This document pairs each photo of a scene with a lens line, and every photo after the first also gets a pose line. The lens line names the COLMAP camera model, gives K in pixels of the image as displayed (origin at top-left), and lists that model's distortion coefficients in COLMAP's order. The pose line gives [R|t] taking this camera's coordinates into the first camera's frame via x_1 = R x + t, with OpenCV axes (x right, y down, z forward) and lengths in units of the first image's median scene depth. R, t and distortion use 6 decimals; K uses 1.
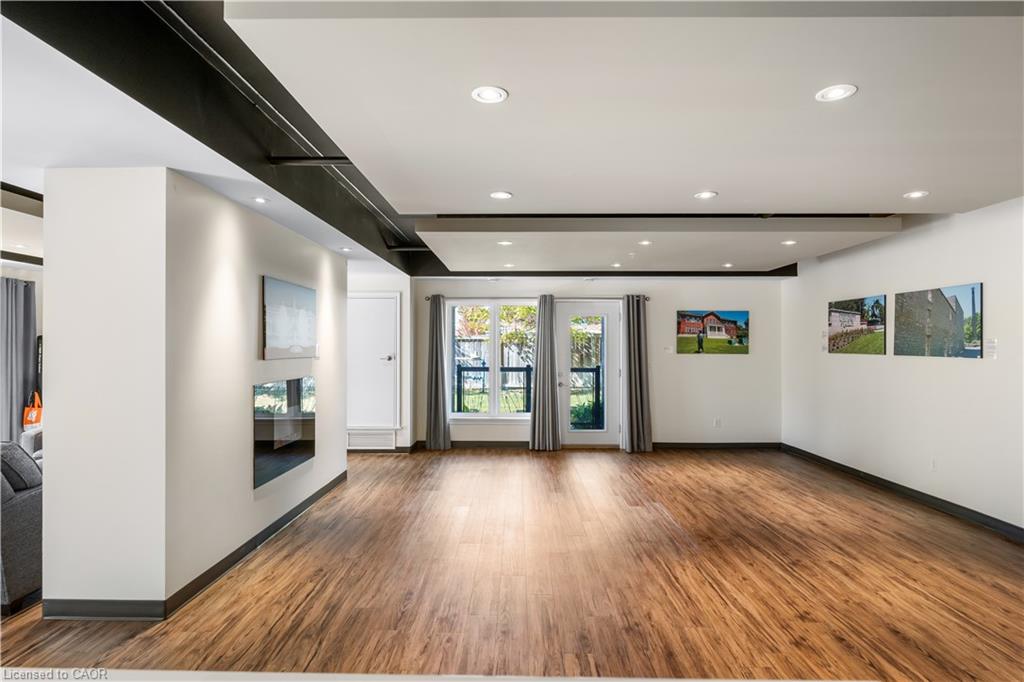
lens RADIAL K [[559.4, 0, 512.0], [0, 559.4, 341.0], [0, 0, 1]] dist [-0.002172, -0.000643]
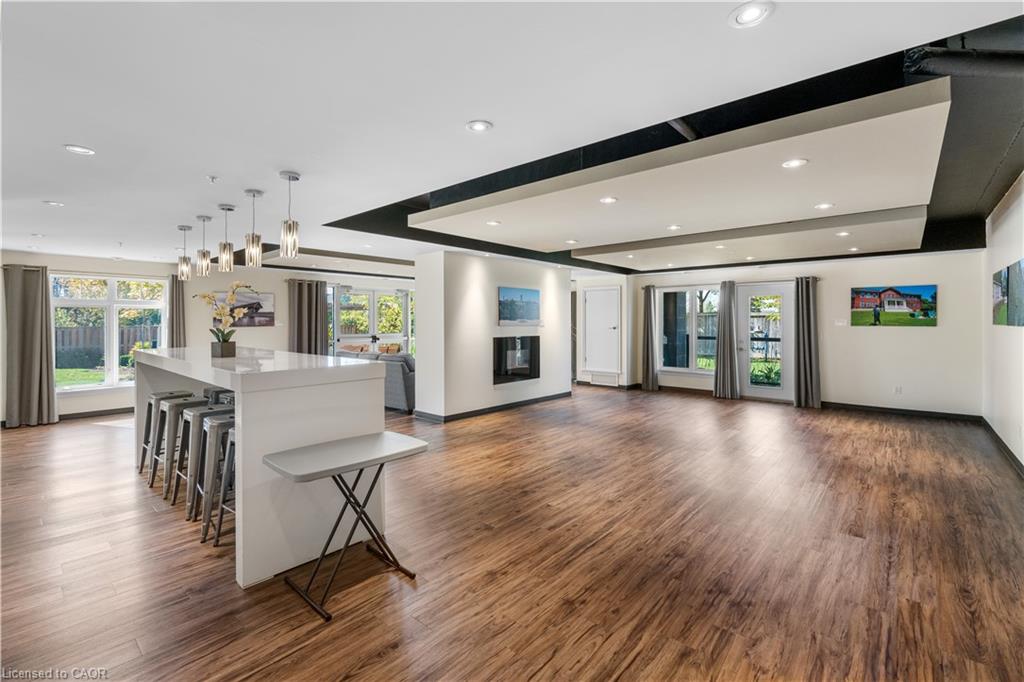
lens RADIAL K [[460.6, 0, 511.5], [0, 460.6, 323.2], [0, 0, 1]] dist [-0.001063, -0.000099]
pose [[0.756688, -0.001961, -0.653773, 0.387811], [0.007996, 0.999948, 0.006256, 0.005765], [0.653727, -0.009961, 0.756665, -0.160997]]
